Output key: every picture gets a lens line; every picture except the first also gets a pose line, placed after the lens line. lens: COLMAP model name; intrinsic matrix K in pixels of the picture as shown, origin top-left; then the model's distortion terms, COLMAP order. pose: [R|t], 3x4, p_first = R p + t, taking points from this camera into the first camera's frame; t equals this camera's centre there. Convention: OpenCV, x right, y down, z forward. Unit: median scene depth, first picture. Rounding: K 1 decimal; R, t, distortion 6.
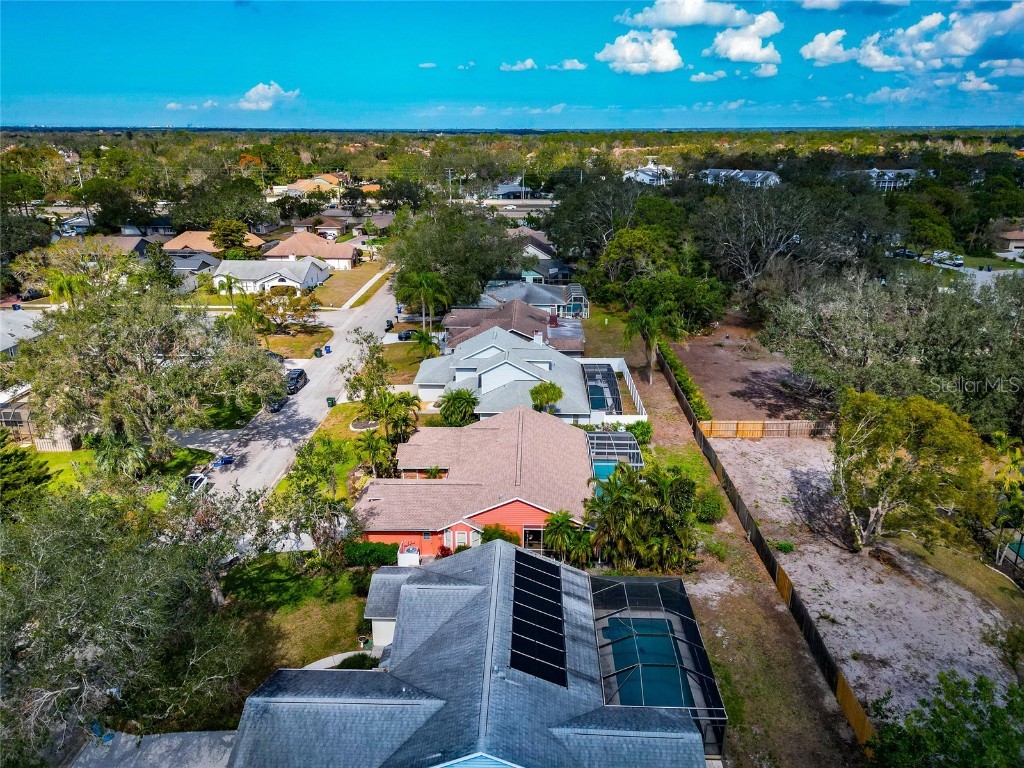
lens RADIAL K [[732.9, 0, 502.1], [0, 732.9, 387.8], [0, 0, 1]] dist [0.051983, -0.040555]
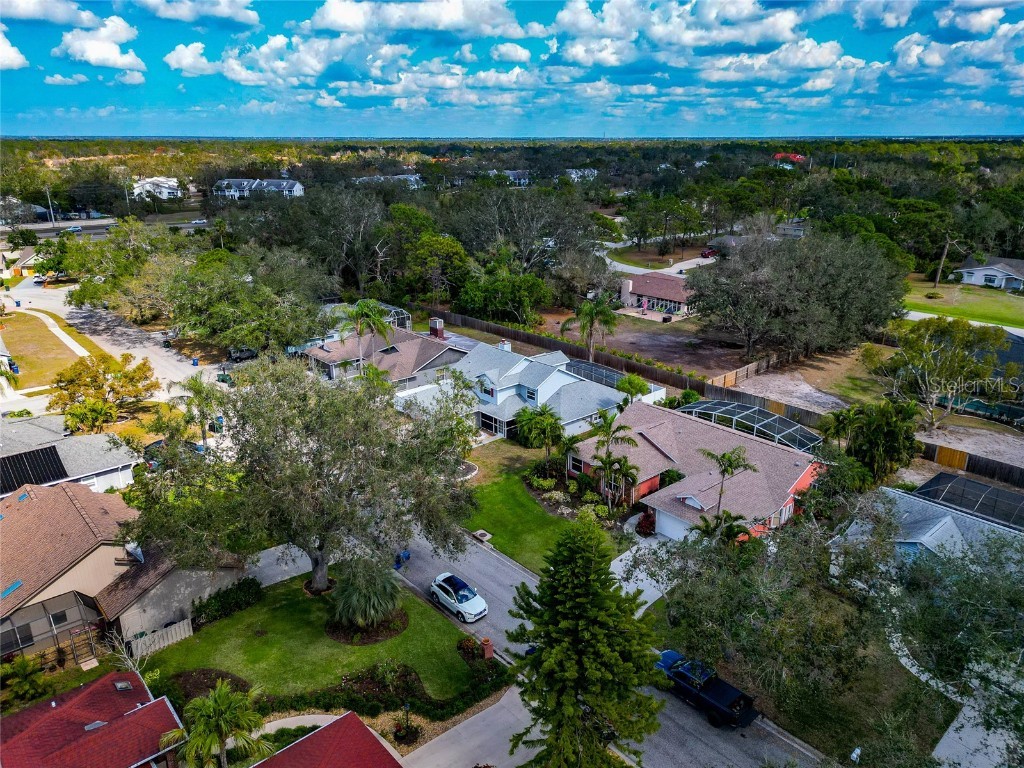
lens RADIAL K [[732.9, 0, 507.7], [0, 732.9, 382.0], [0, 0, 1]] dist [0.051983, -0.040555]
pose [[0.724718, -0.216430, 0.654173, -0.283507], [0.228452, 0.971162, 0.068217, -0.041412], [-0.650073, 0.100009, 0.753262, 0.116810]]
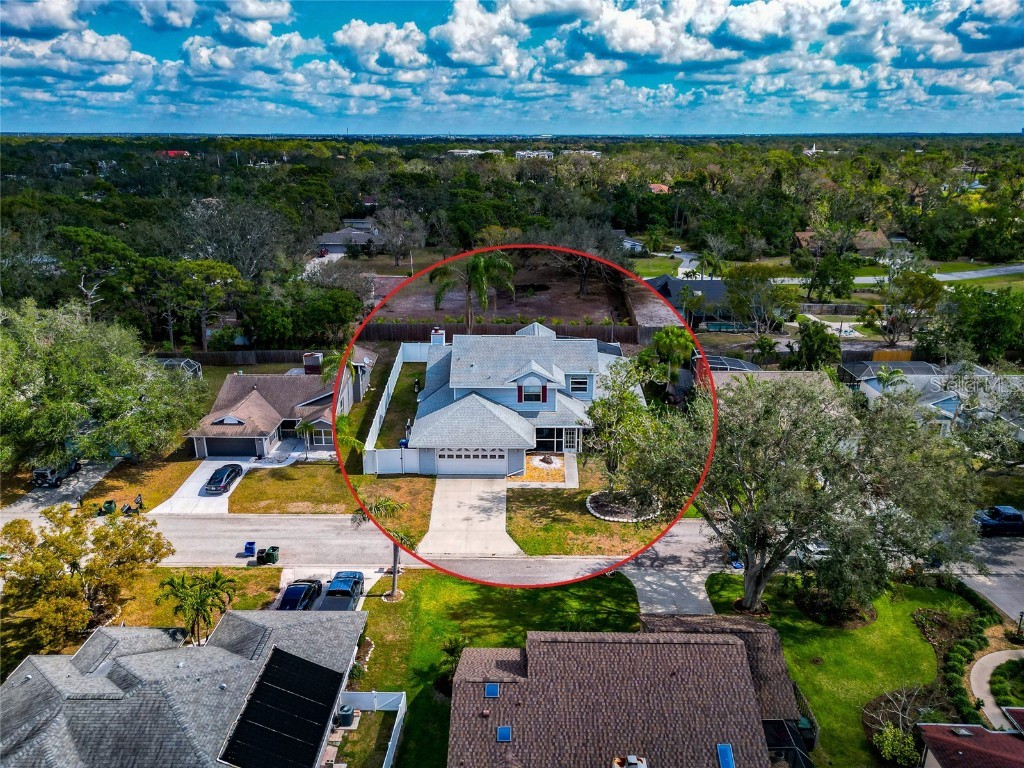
lens RADIAL K [[732.9, 0, 515.3], [0, 732.9, 380.8], [0, 0, 1]] dist [0.051983, -0.040555]
pose [[-0.029793, -0.316033, 0.948280, -0.390156], [0.331866, 0.891758, 0.307623, -0.143423], [-0.942856, 0.323867, 0.078312, 0.405383]]
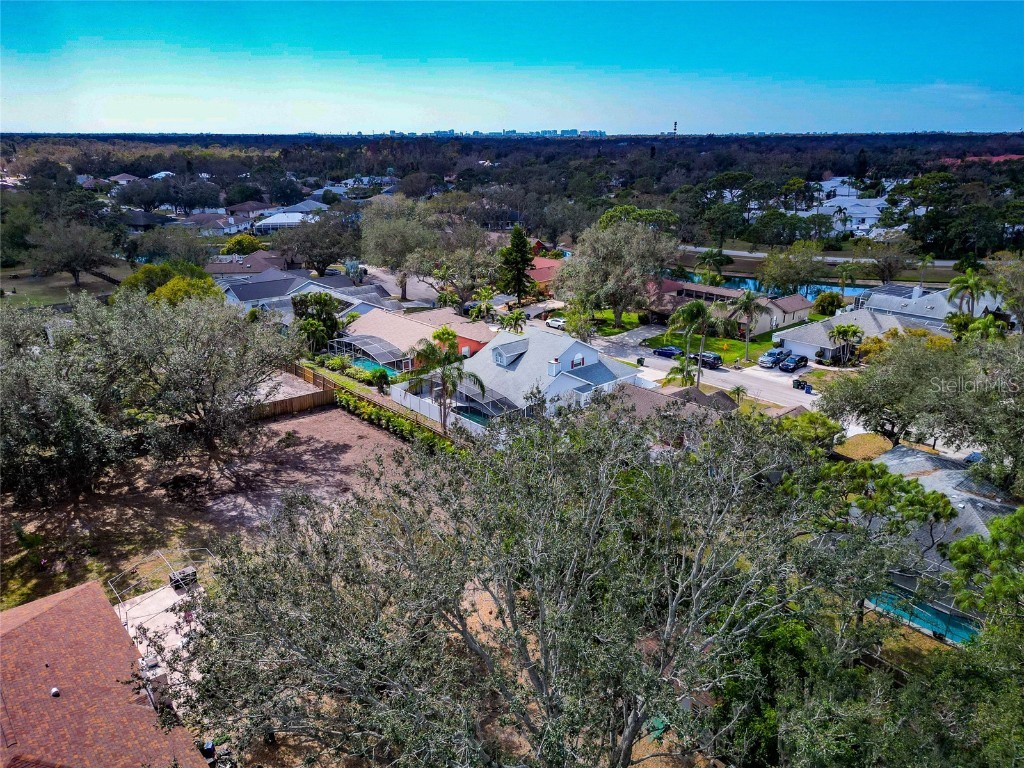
lens RADIAL K [[732.9, 0, 511.9], [0, 732.9, 382.7], [0, 0, 1]] dist [0.051983, -0.040555]
pose [[-0.722145, 0.223137, -0.654764, 0.313552], [-0.227461, 0.817311, 0.529400, -0.237814], [0.653275, 0.531237, -0.539462, 0.677143]]
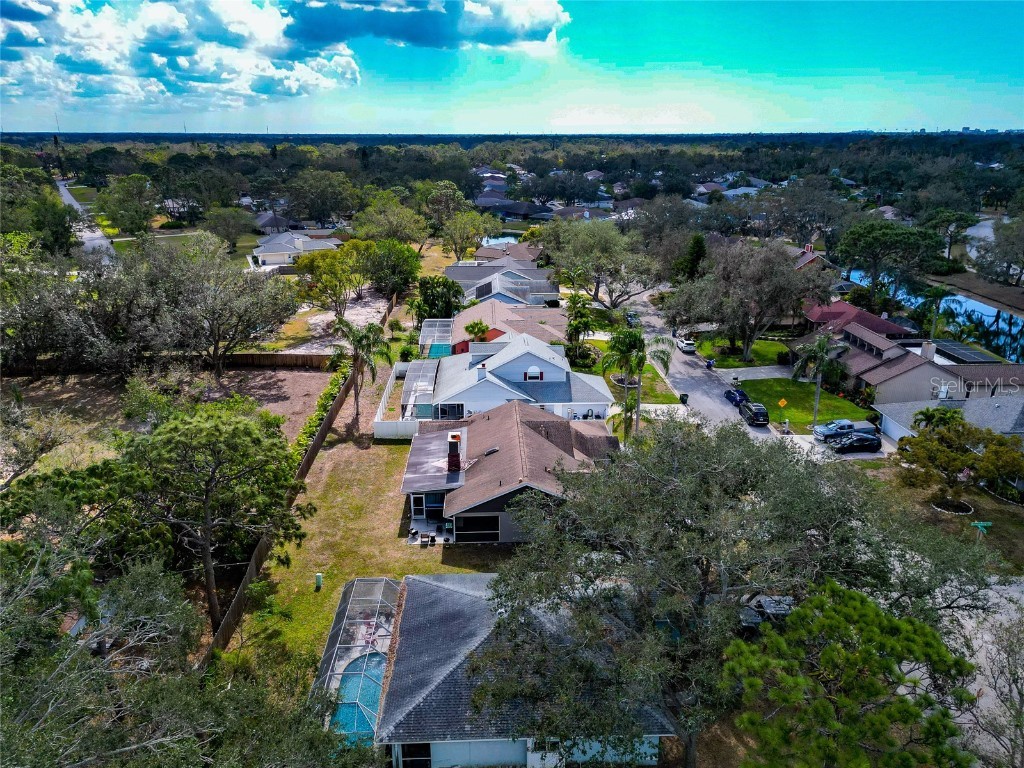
lens RADIAL K [[732.9, 0, 511.0], [0, 732.9, 383.9], [0, 0, 1]] dist [0.051983, -0.040555]
pose [[-0.996898, 0.026603, -0.074073, 0.037072], [-0.024823, 0.786838, 0.616660, -0.276800], [0.074689, 0.616586, -0.783737, 0.787941]]
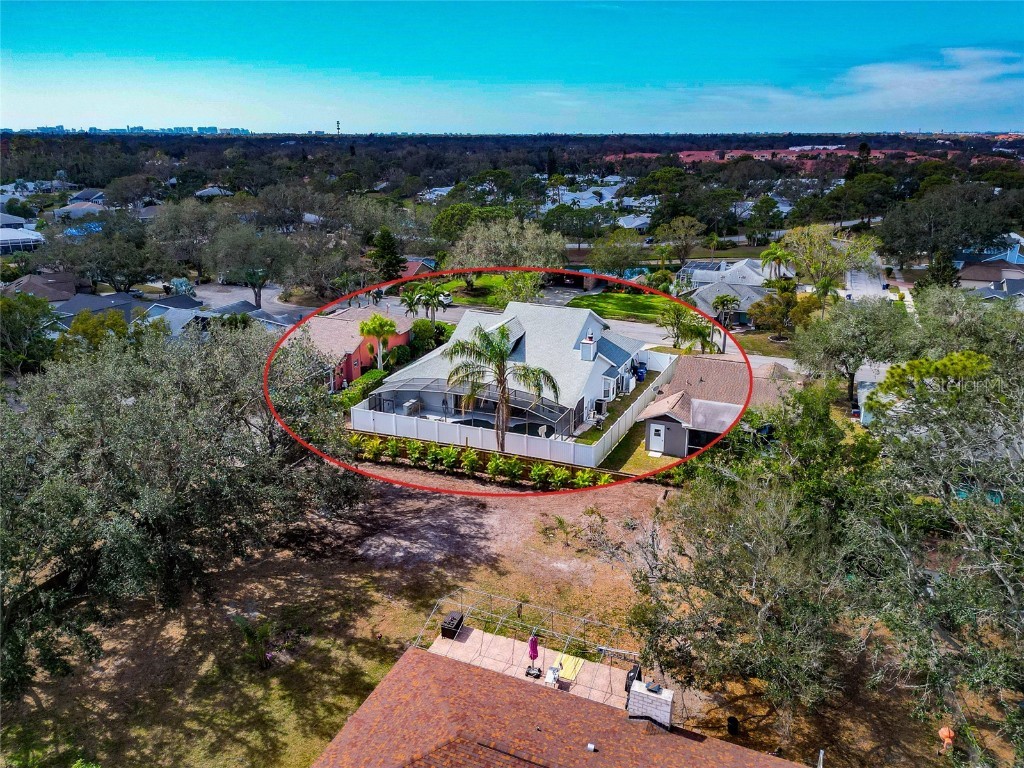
lens RADIAL K [[732.9, 0, 510.5], [0, 732.9, 375.6], [0, 0, 1]] dist [0.051983, -0.040555]
pose [[-0.350523, 0.294081, -0.889185, 0.420082], [-0.310387, 0.859288, 0.406550, -0.187585], [0.883625, 0.418497, -0.209921, 0.530999]]
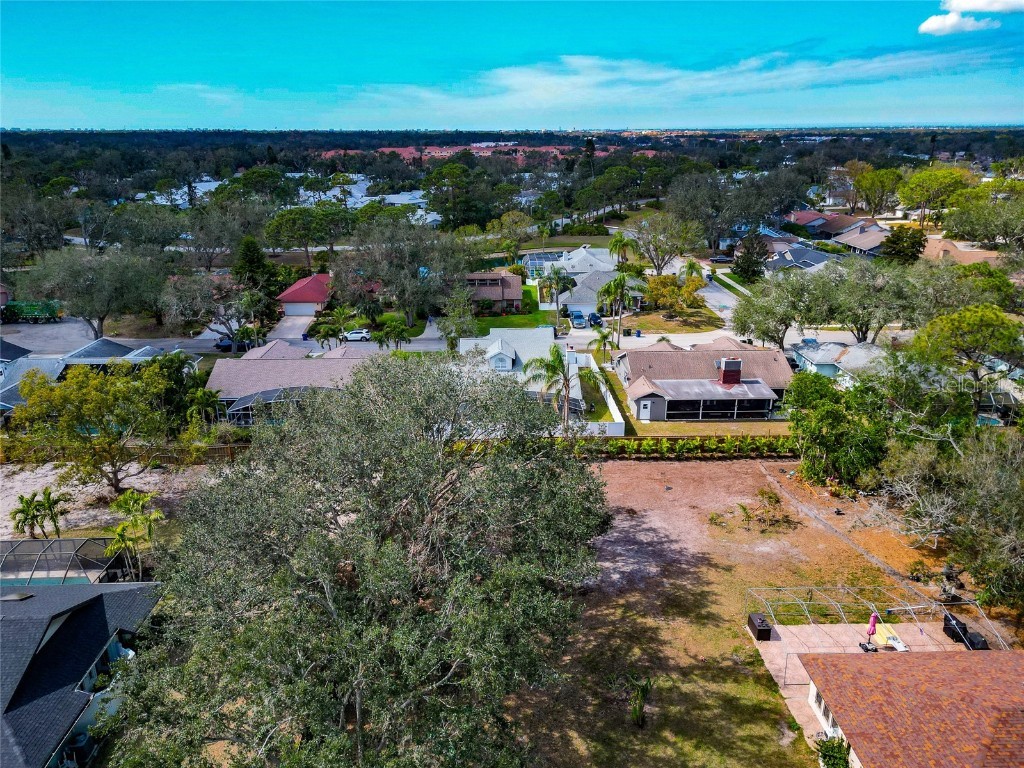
lens RADIAL K [[732.9, 0, 512.0], [0, 732.9, 390.4], [0, 0, 1]] dist [0.051983, -0.040555]
pose [[0.072939, 0.334027, -0.939737, 0.428584], [-0.328455, 0.897728, 0.293601, -0.127507], [0.941699, 0.287247, 0.175192, 0.364495]]
